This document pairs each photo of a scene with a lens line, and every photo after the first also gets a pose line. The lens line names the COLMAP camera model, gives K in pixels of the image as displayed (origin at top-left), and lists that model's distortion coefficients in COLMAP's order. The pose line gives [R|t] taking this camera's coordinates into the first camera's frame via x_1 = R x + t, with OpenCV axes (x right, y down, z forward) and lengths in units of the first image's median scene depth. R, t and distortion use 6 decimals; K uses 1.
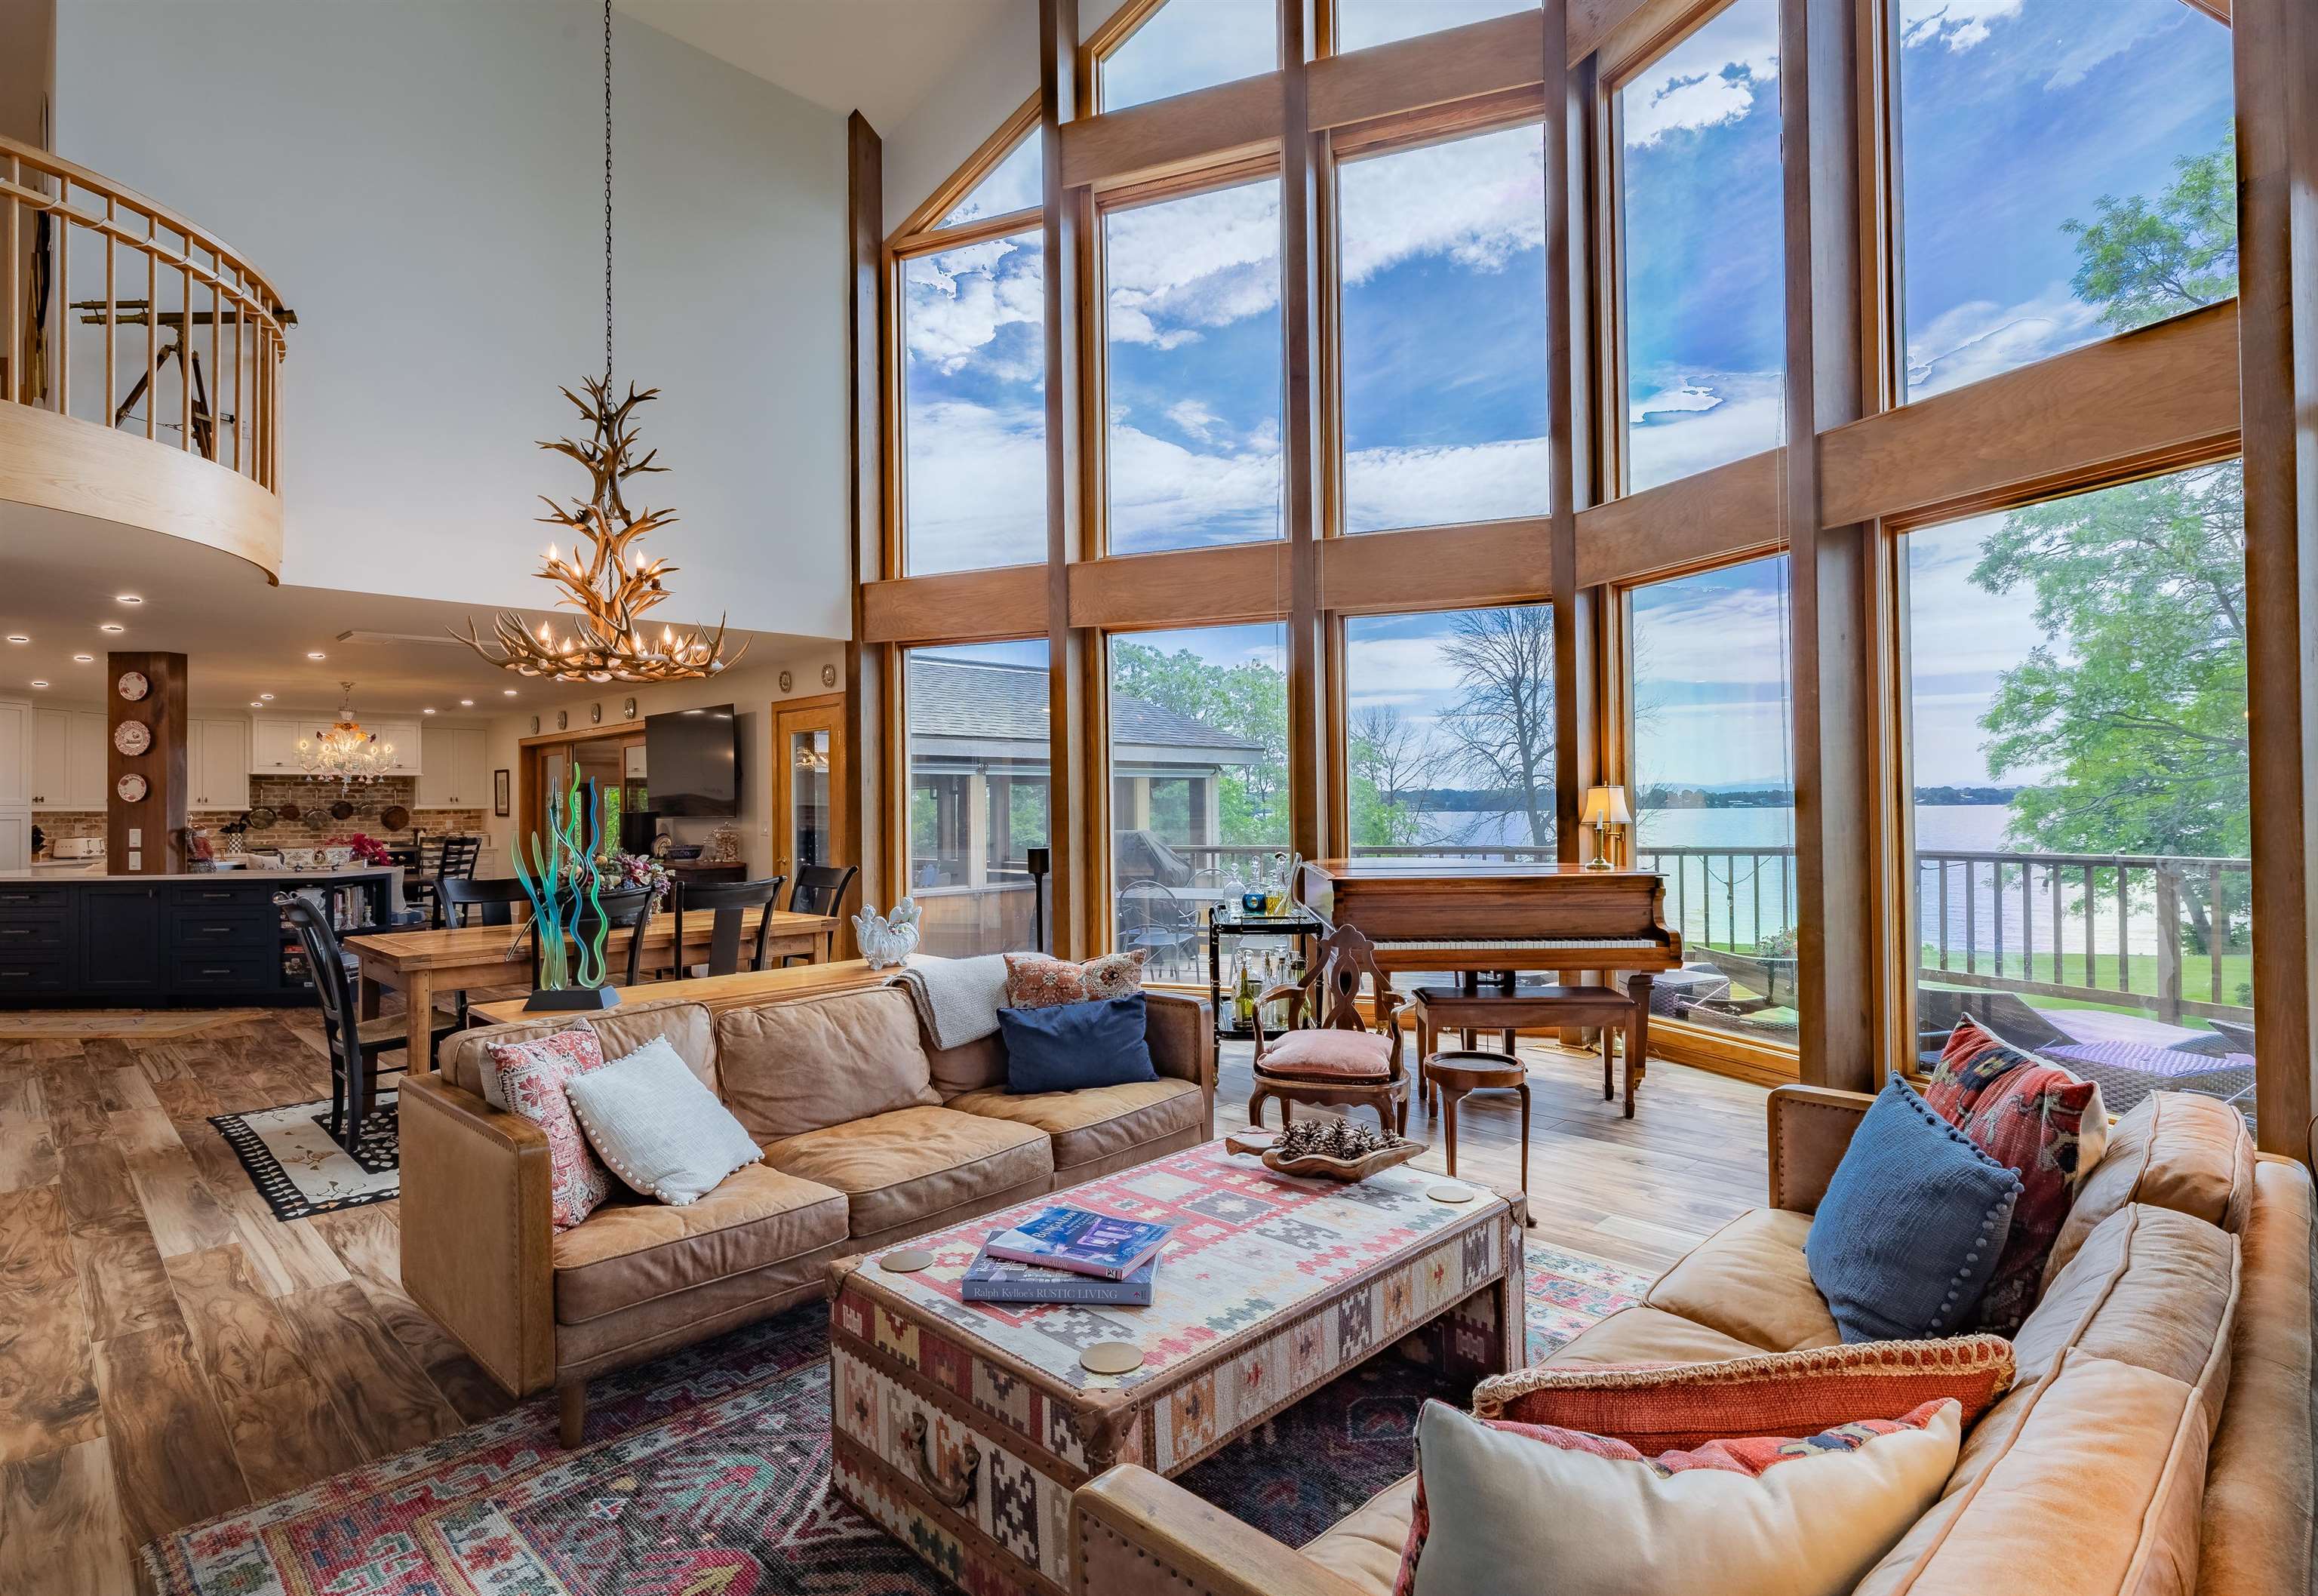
lens RADIAL K [[1132.6, 0, 1155.3], [0, 1132.6, 796.1], [0, 0, 1]] dist [-0.000095, 0.000022]
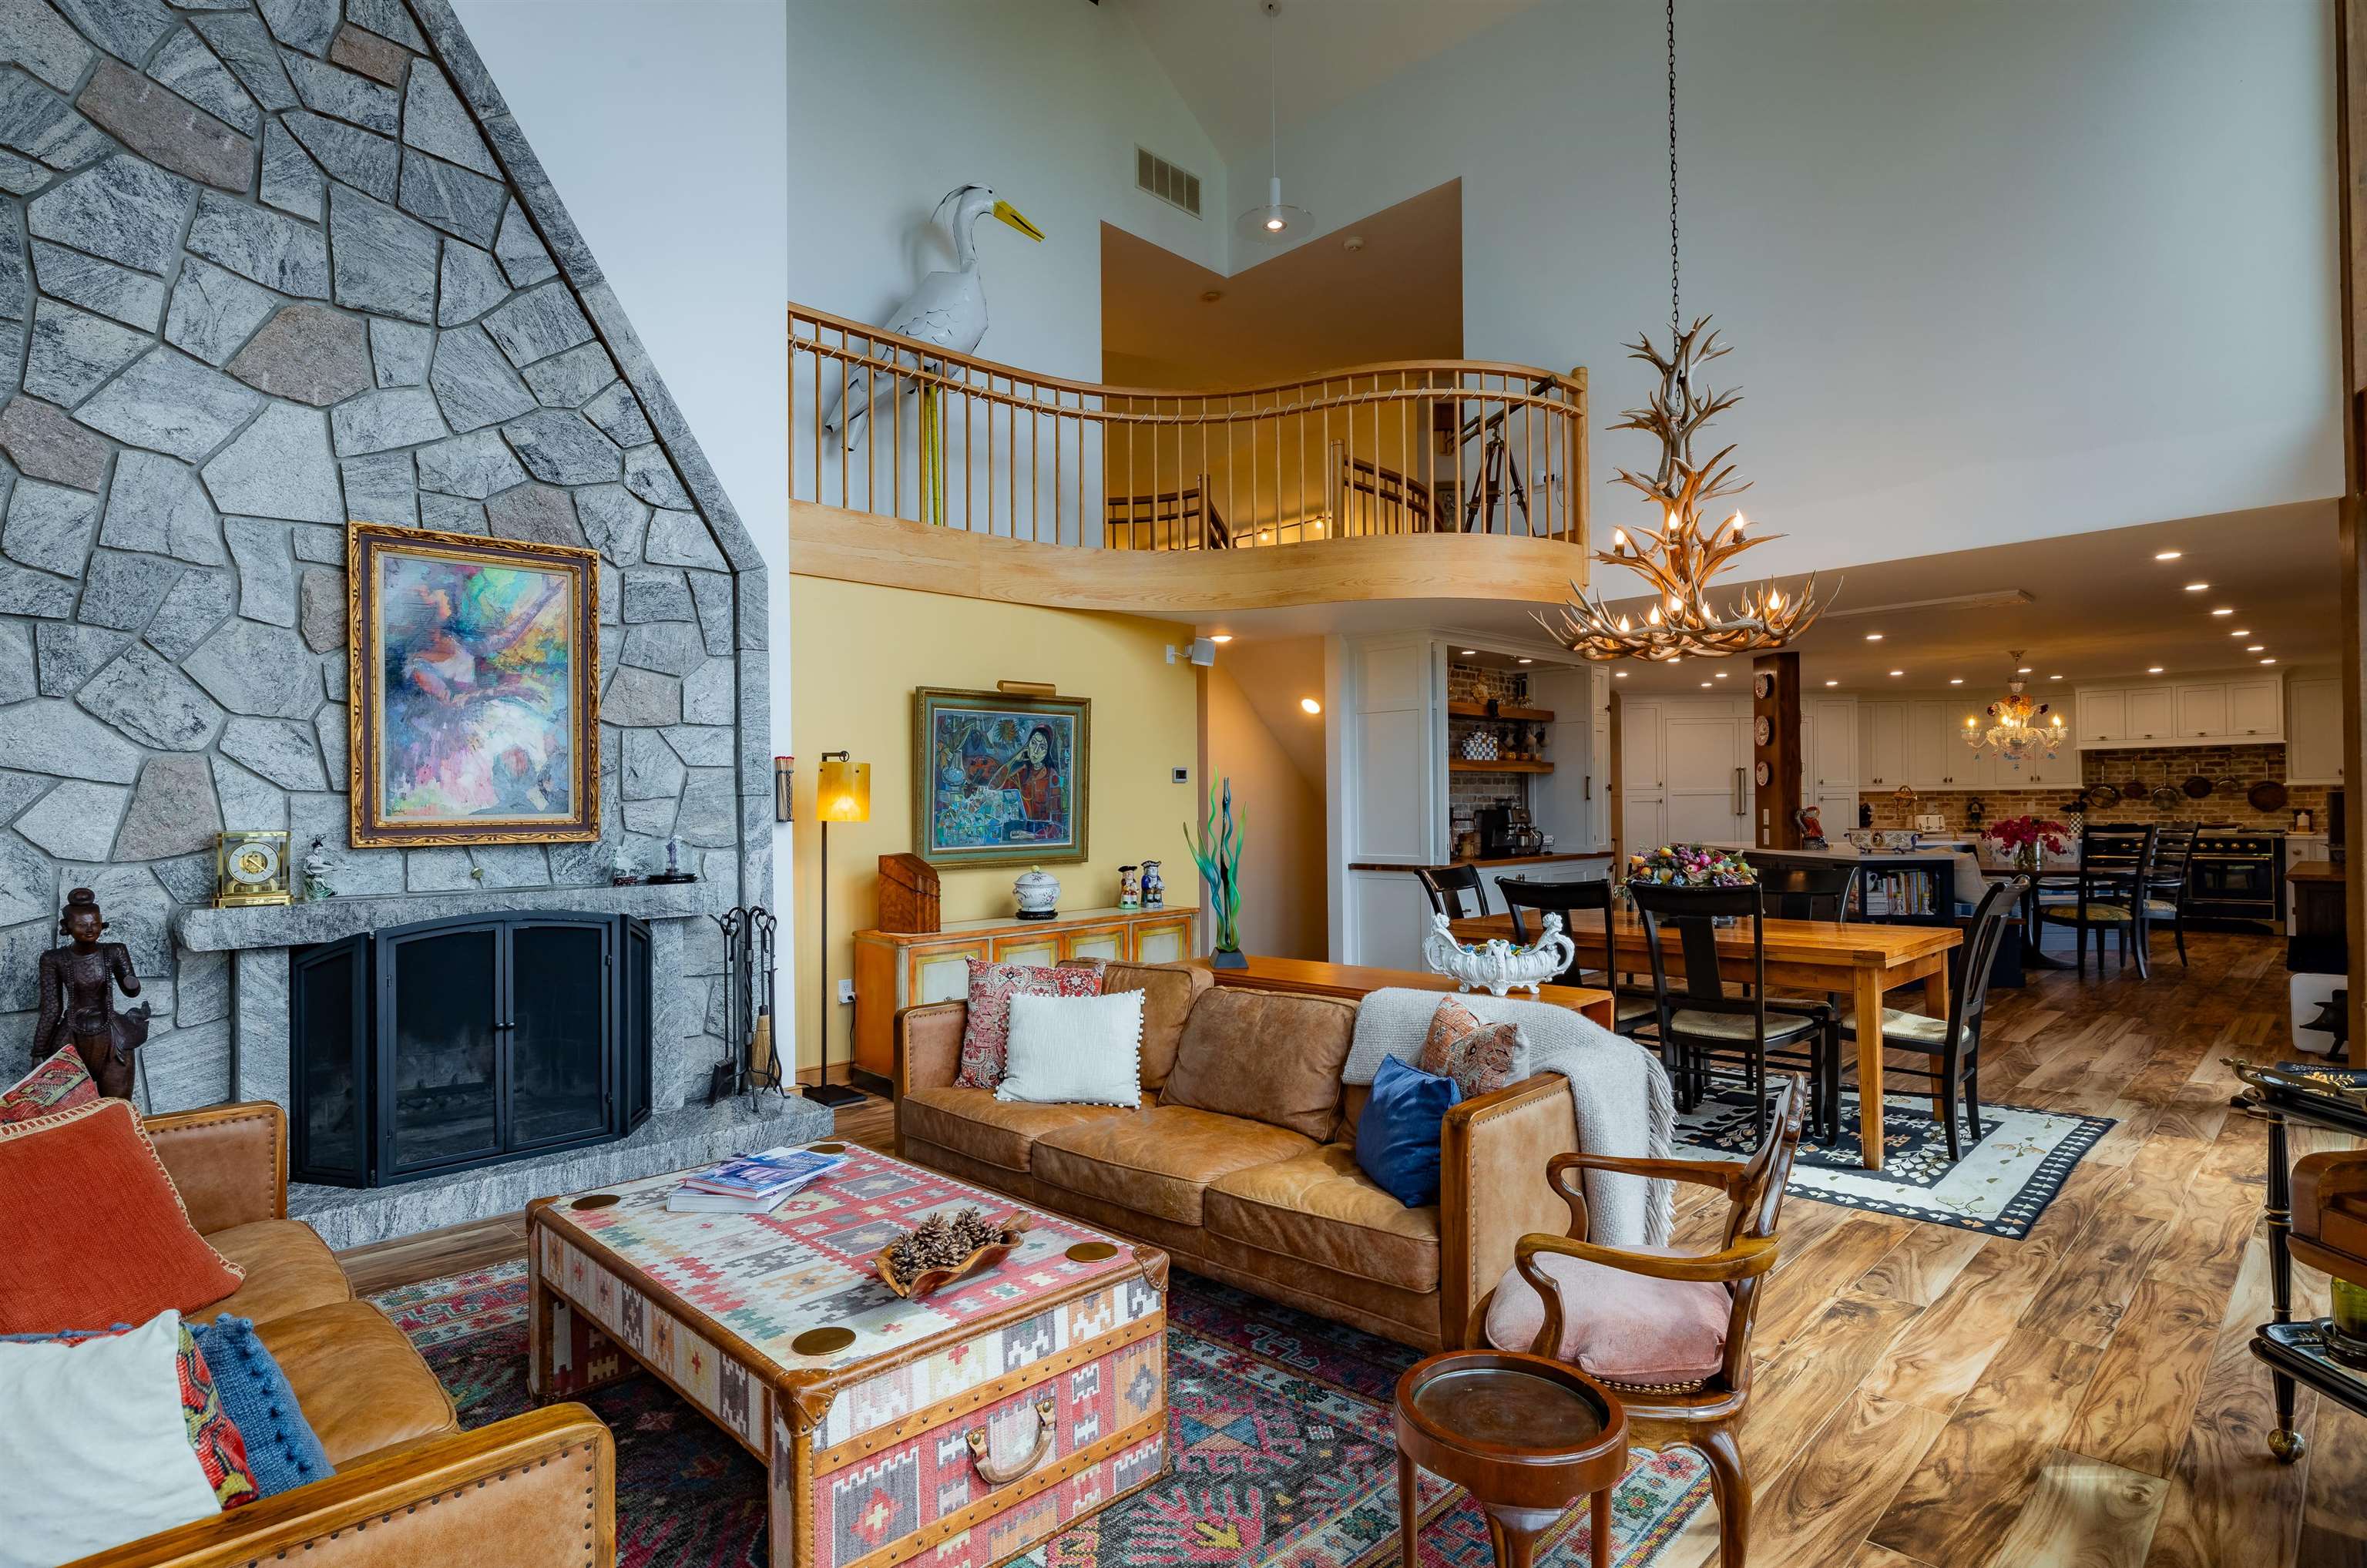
lens RADIAL K [[1217.7, 0, 1185.1], [0, 1217.7, 794.1], [0, 0, 1]] dist [-0.000402, 0.000005]
pose [[-0.007560, 0.000259, -0.999971, 0.214120], [0.023922, 0.999714, 0.000078, -0.000867], [0.999685, -0.023921, -0.007564, 0.252209]]
